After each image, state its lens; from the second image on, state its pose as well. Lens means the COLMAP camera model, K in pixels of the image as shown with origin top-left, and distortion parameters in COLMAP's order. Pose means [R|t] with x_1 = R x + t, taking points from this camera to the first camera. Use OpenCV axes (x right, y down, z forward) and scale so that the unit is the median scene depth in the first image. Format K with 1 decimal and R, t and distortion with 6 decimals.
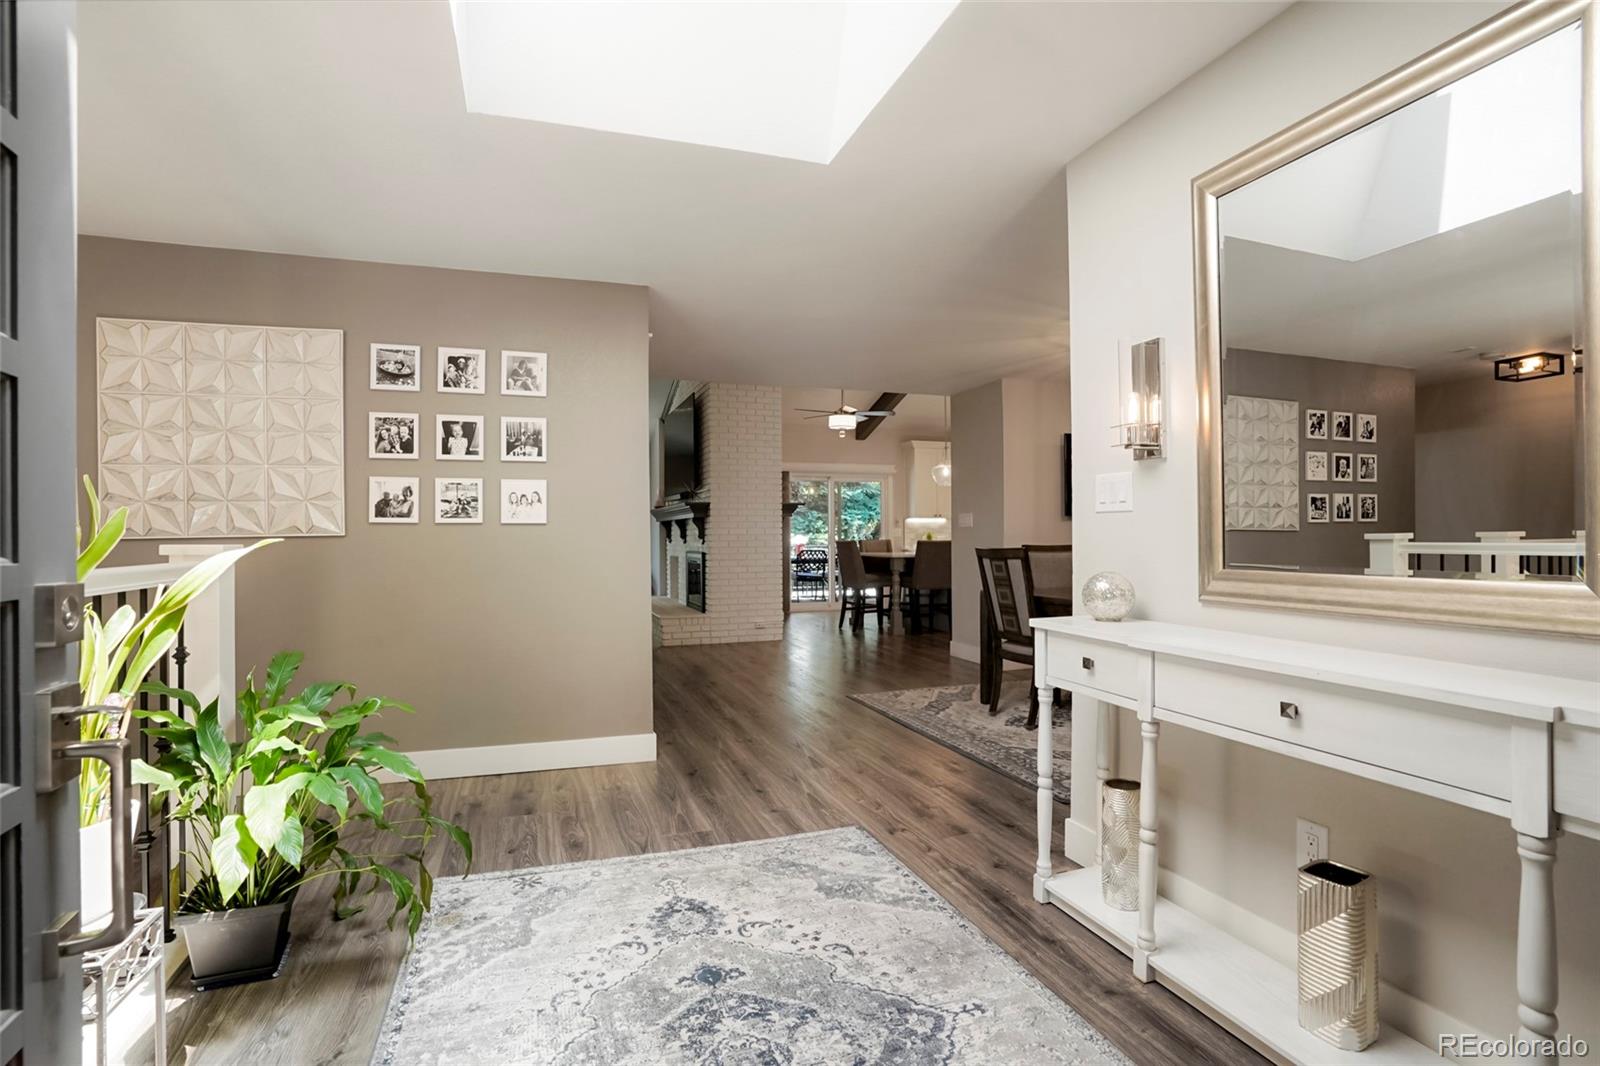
lens RADIAL K [[772.4, 0, 771.5], [0, 772.4, 533.0], [0, 0, 1]] dist [-0.025573, 0.000045]
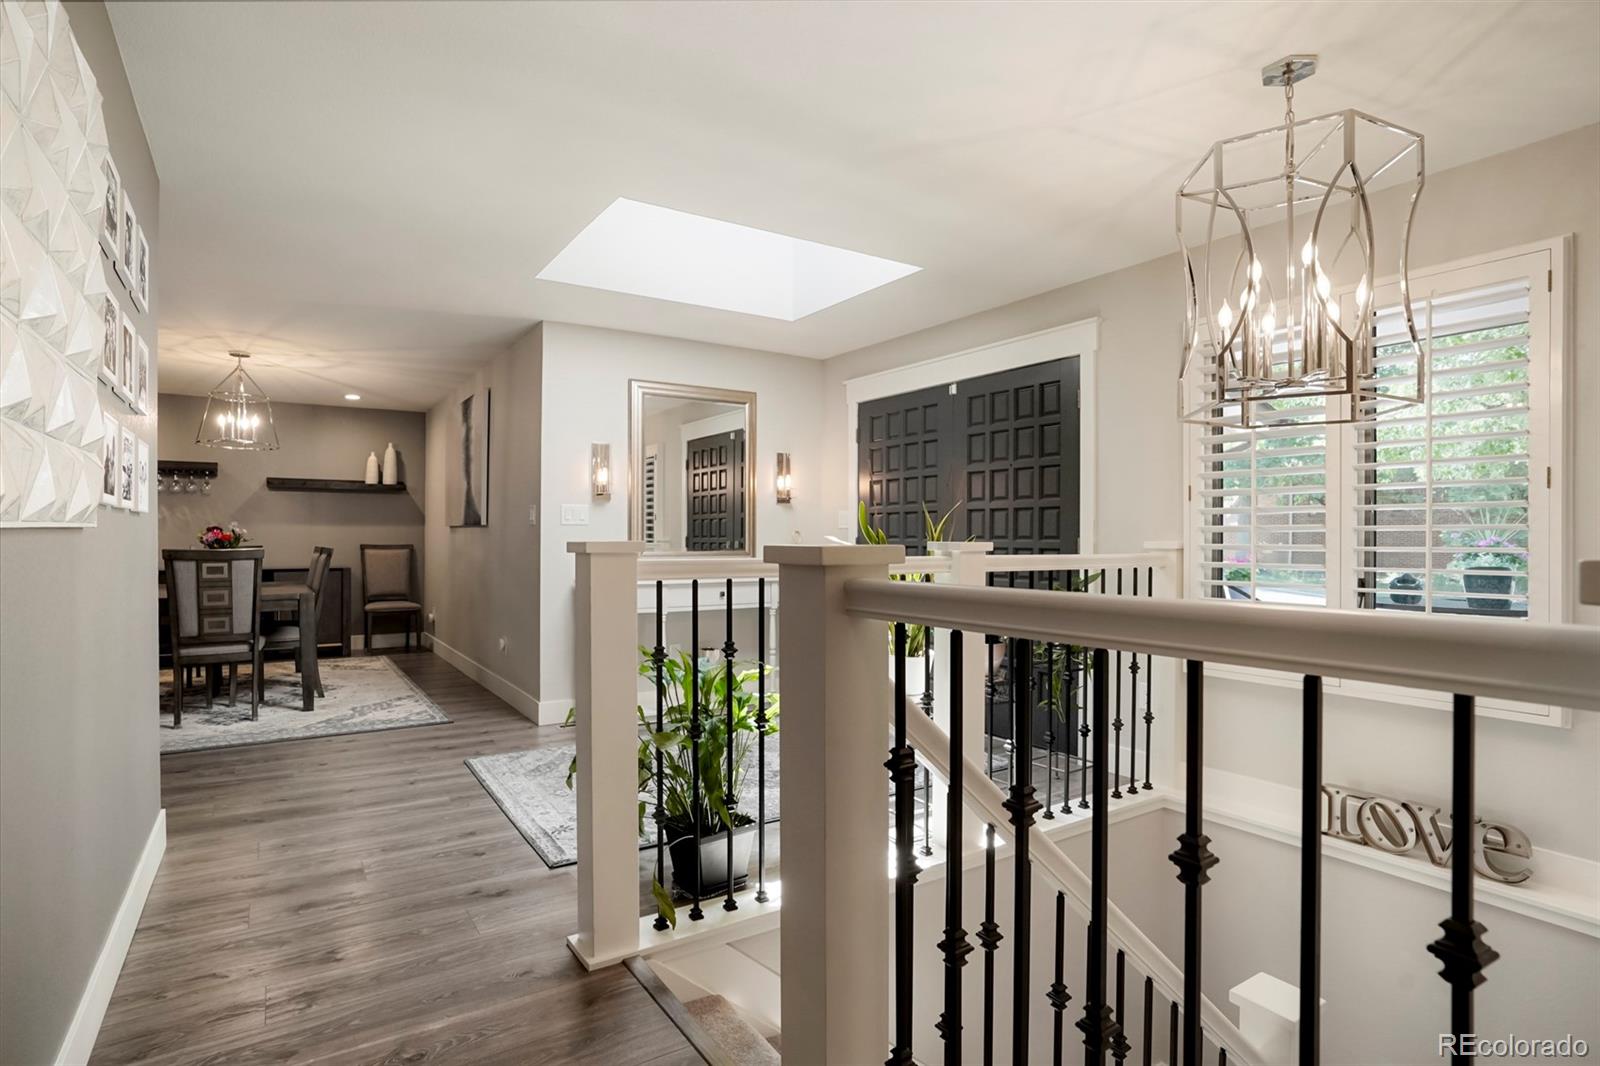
lens RADIAL K [[826.7, 0, 800.0], [0, 826.7, 533.0], [0, 0, 1]] dist [-0.024170, 0.001282]
pose [[-0.272410, 0.011729, 0.962110, -0.489969], [-0.003206, 0.999909, -0.013098, 0.004743], [-0.962176, -0.006652, -0.272347, 0.296706]]
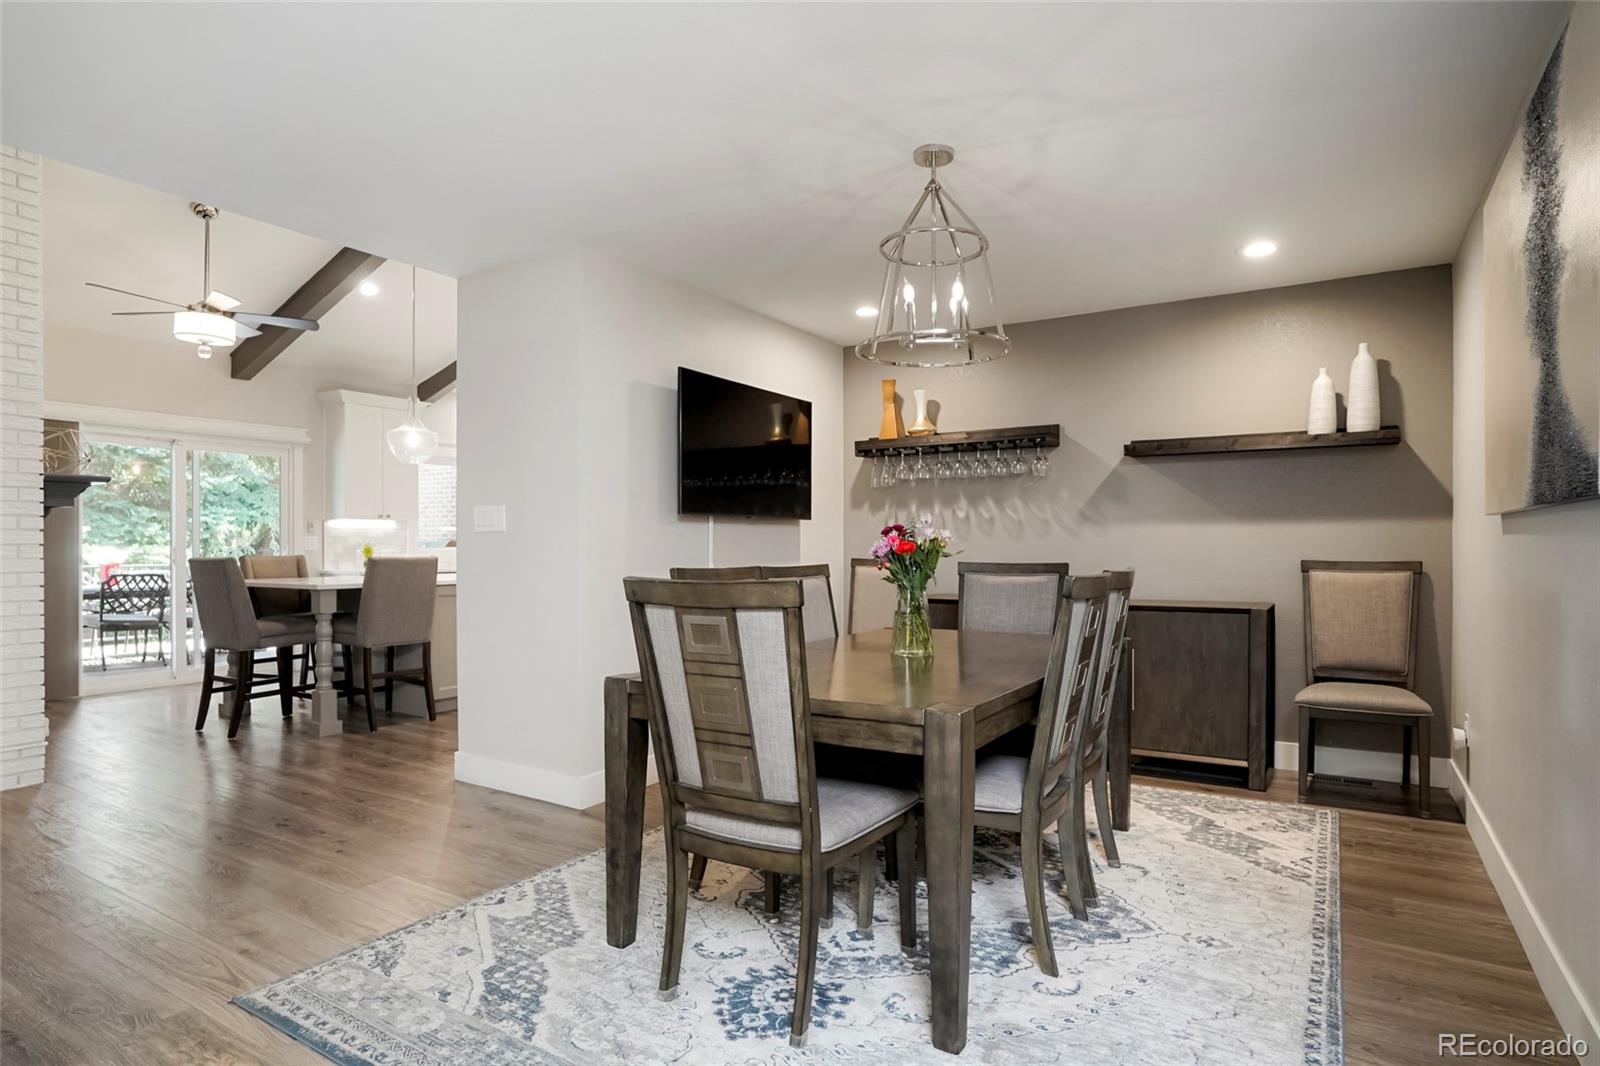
lens RADIAL K [[868.9, 0, 790.2], [0, 868.9, 548.5], [0, 0, 1]] dist [-0.039134, 0.023621]
pose [[0.765766, 0.003680, 0.643109, 0.025745], [-0.005128, 0.999987, 0.000384, 0.001637], [-0.643099, -0.003592, 0.765775, 0.339387]]
